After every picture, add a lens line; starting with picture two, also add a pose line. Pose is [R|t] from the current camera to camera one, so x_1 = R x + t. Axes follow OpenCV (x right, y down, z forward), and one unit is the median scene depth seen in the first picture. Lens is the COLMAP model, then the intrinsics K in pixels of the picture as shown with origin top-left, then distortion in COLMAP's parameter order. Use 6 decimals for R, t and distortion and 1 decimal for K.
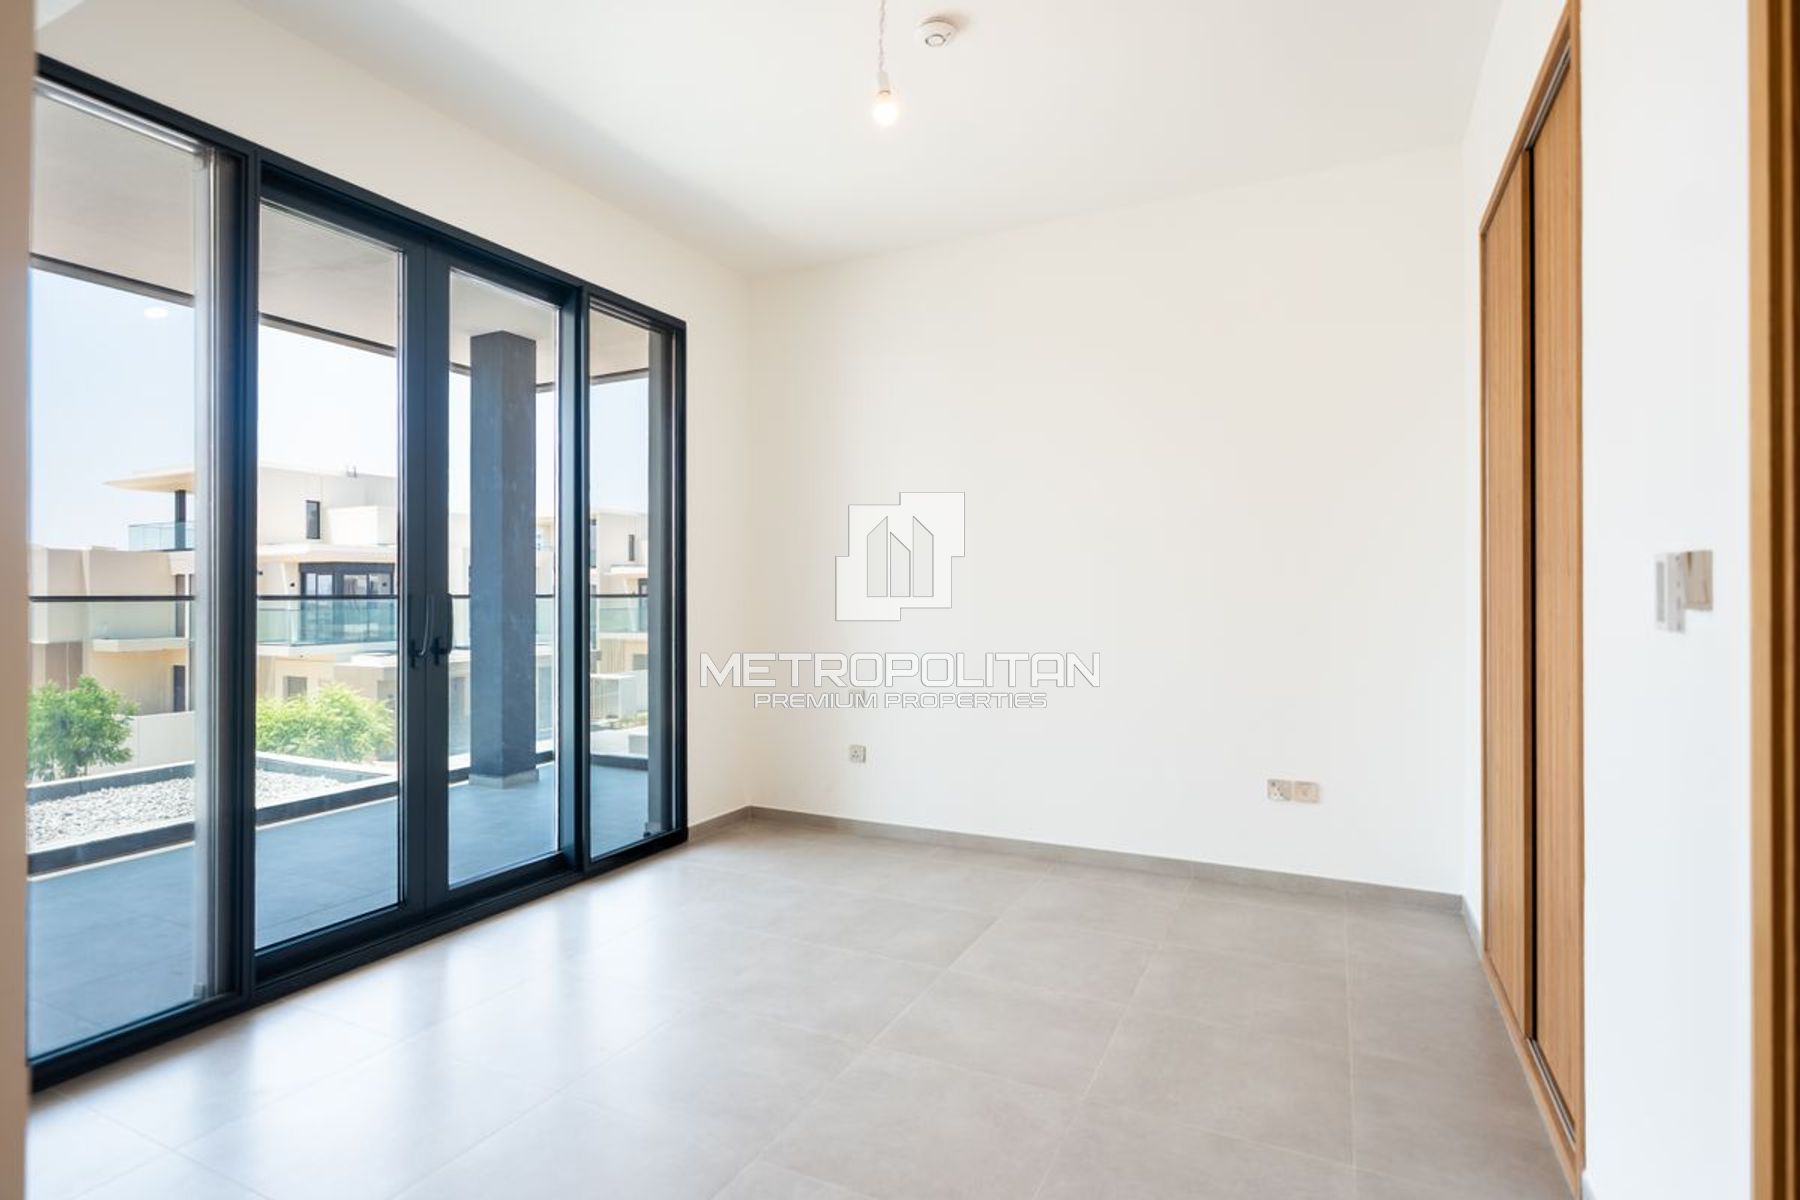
lens RADIAL K [[910.7, 0, 886.9], [0, 910.7, 607.8], [0, 0, 1]] dist [-0.000809, 0.001032]
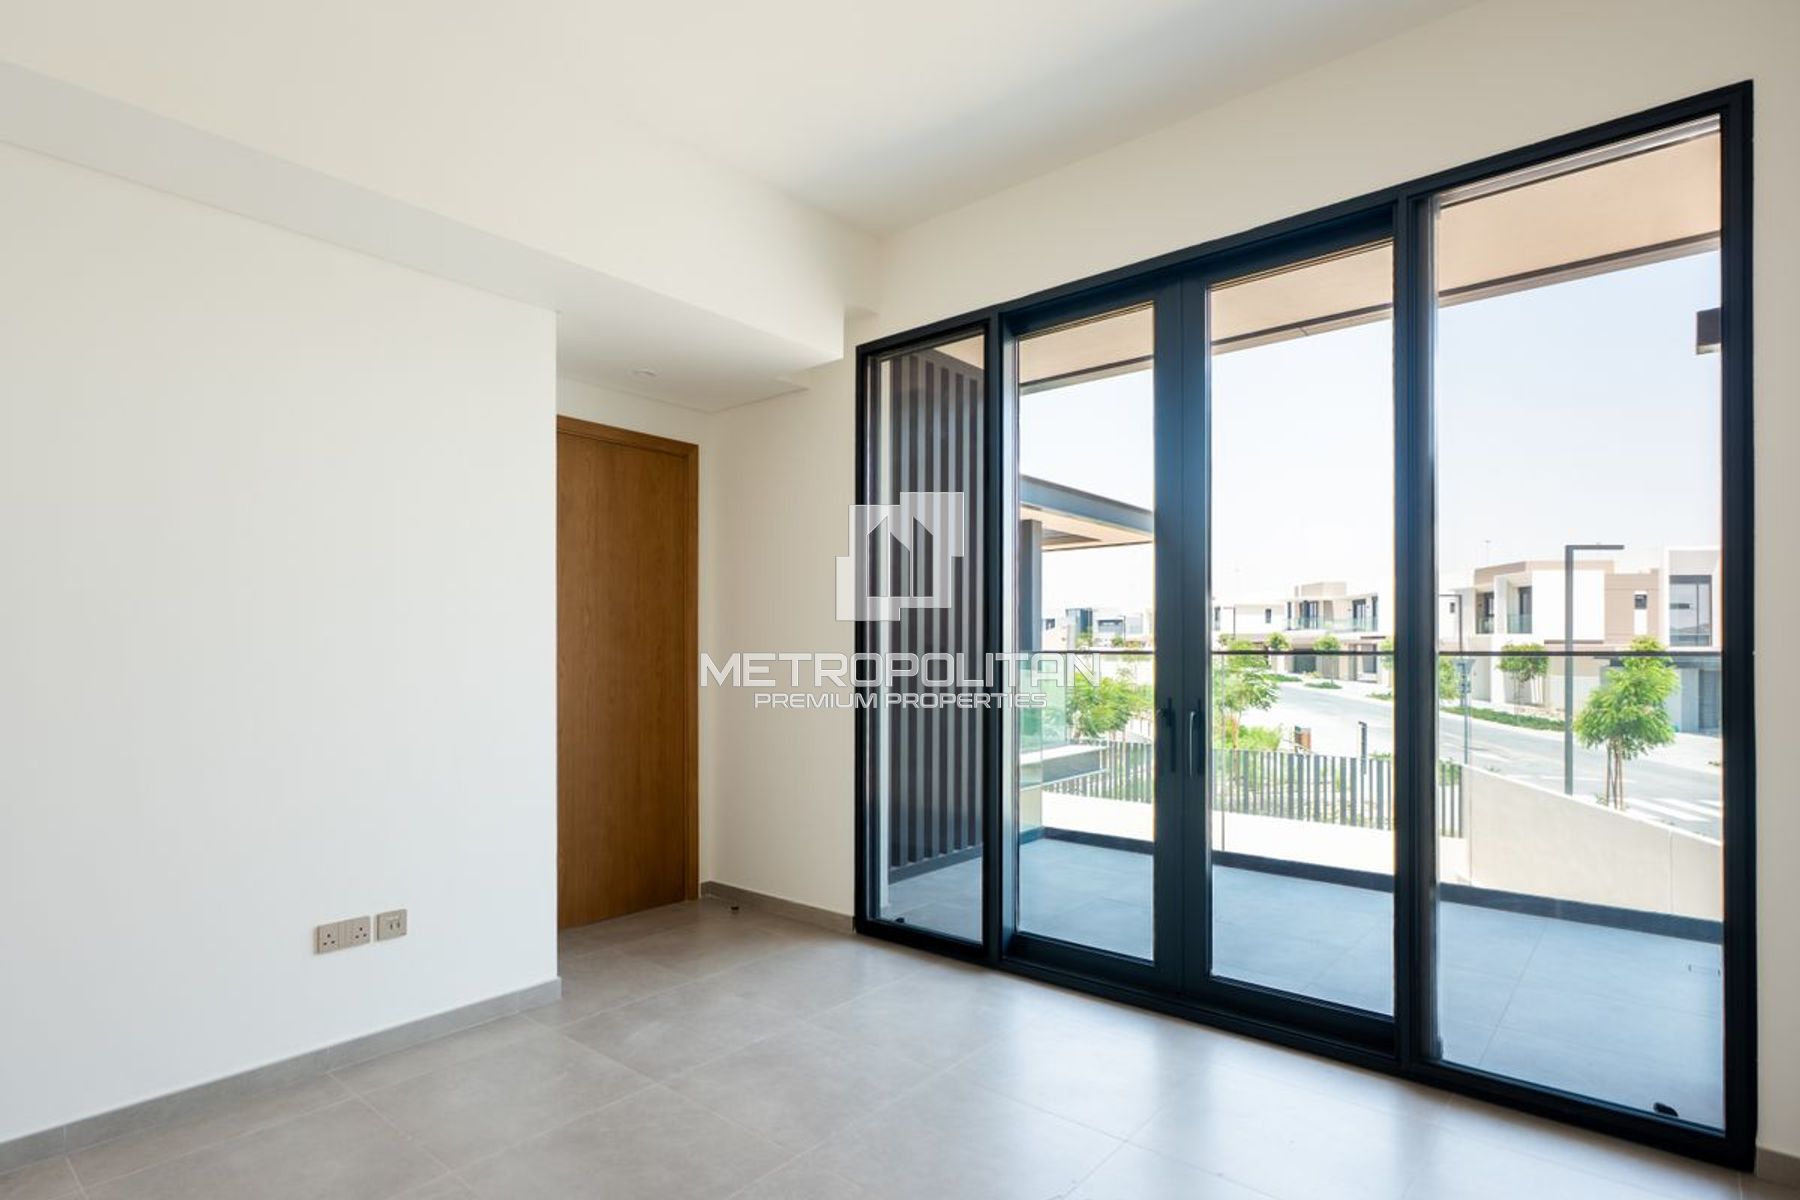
lens RADIAL K [[910.7, 0, 886.9], [0, 910.7, 607.8], [0, 0, 1]] dist [-0.000809, 0.001032]
pose [[-0.247461, -0.046713, -0.967771, 0.435944], [-0.014172, 0.998905, -0.044591, -0.006644], [0.968794, 0.002681, -0.247852, 0.847839]]
